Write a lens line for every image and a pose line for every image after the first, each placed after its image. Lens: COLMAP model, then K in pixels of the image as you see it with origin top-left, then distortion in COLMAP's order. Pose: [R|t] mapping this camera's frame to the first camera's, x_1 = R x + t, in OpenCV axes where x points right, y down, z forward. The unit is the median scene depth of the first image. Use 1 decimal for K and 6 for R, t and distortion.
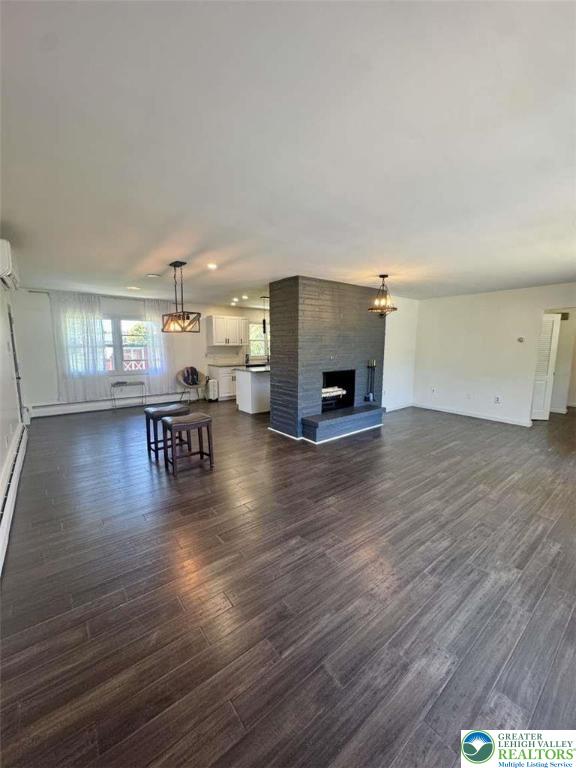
lens RADIAL K [[307.1, 0, 288.0], [0, 307.1, 384.0], [0, 0, 1]] dist [0.000396, 0.000166]
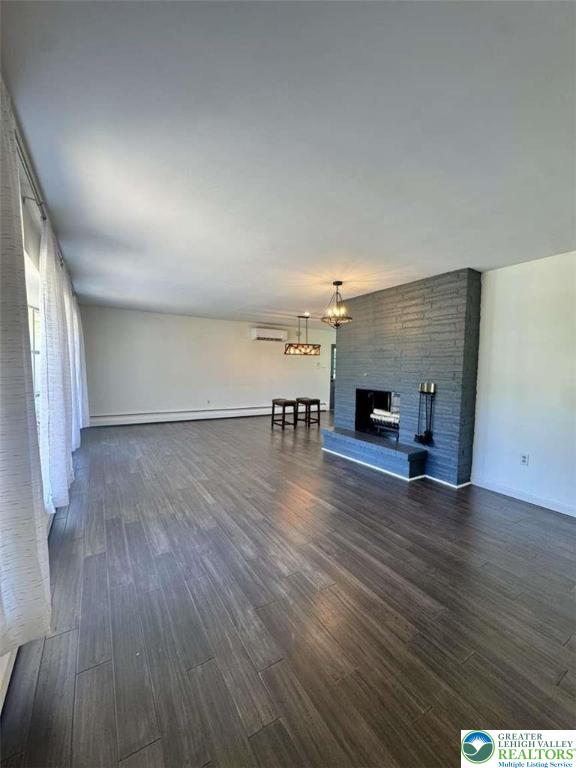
lens RADIAL K [[307.1, 0, 288.0], [0, 307.1, 384.0], [0, 0, 1]] dist [0.000396, 0.000166]
pose [[-0.111918, 0.056059, -0.992135, 1.473737], [-0.147569, 0.986400, 0.072381, -0.120076], [0.982699, 0.154510, -0.102124, 1.176506]]
